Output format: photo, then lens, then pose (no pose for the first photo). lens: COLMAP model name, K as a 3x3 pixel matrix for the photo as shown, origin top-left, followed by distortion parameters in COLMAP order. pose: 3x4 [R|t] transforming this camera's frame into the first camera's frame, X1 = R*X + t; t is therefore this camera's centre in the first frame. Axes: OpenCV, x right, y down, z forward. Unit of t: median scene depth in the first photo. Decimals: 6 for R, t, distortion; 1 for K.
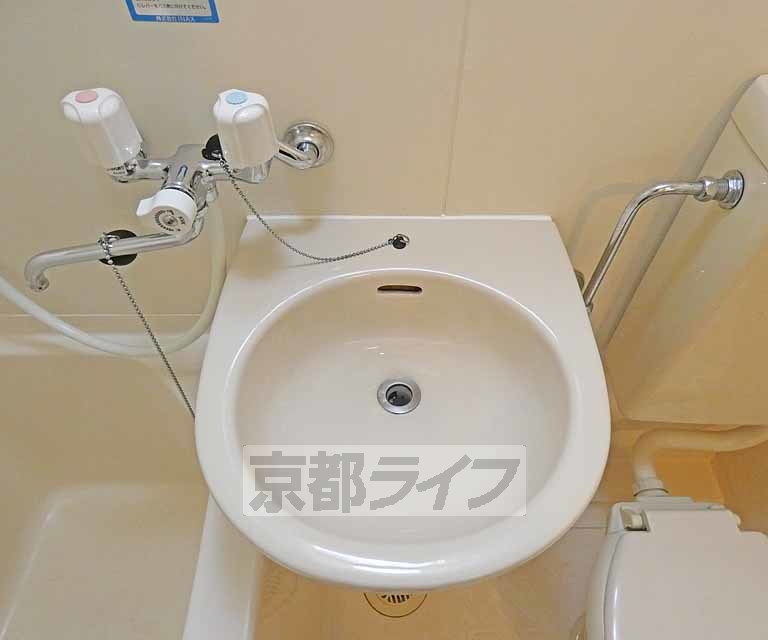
lens RADIAL K [[503.7, 0, 384.0], [0, 503.7, 320.0], [0, 0, 1]] dist [0.005089, 0.004267]
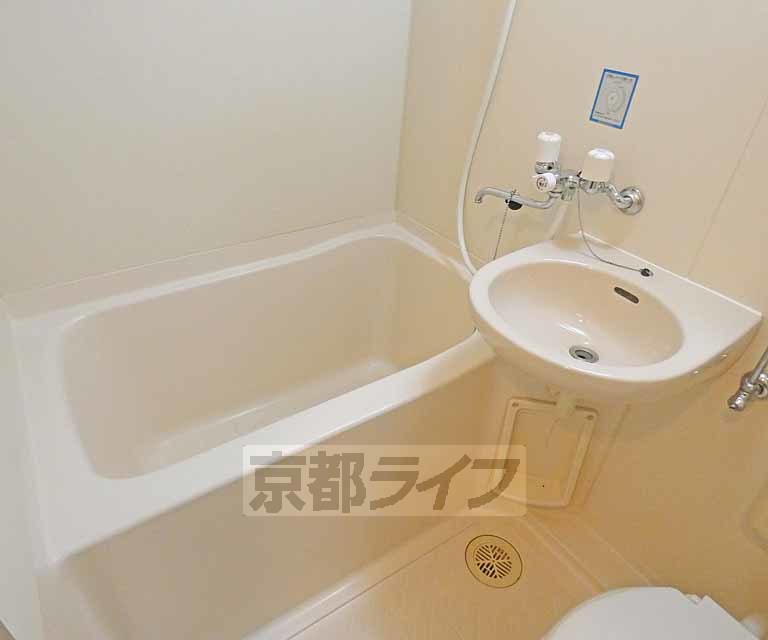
lens RADIAL K [[503.7, 0, 384.0], [0, 503.7, 320.0], [0, 0, 1]] dist [0.005089, 0.004267]
pose [[0.557030, 0.492758, -0.668511, 0.712410], [-0.687298, 0.725380, -0.038008, 0.586320], [0.466196, 0.480638, 0.742730, -0.513542]]
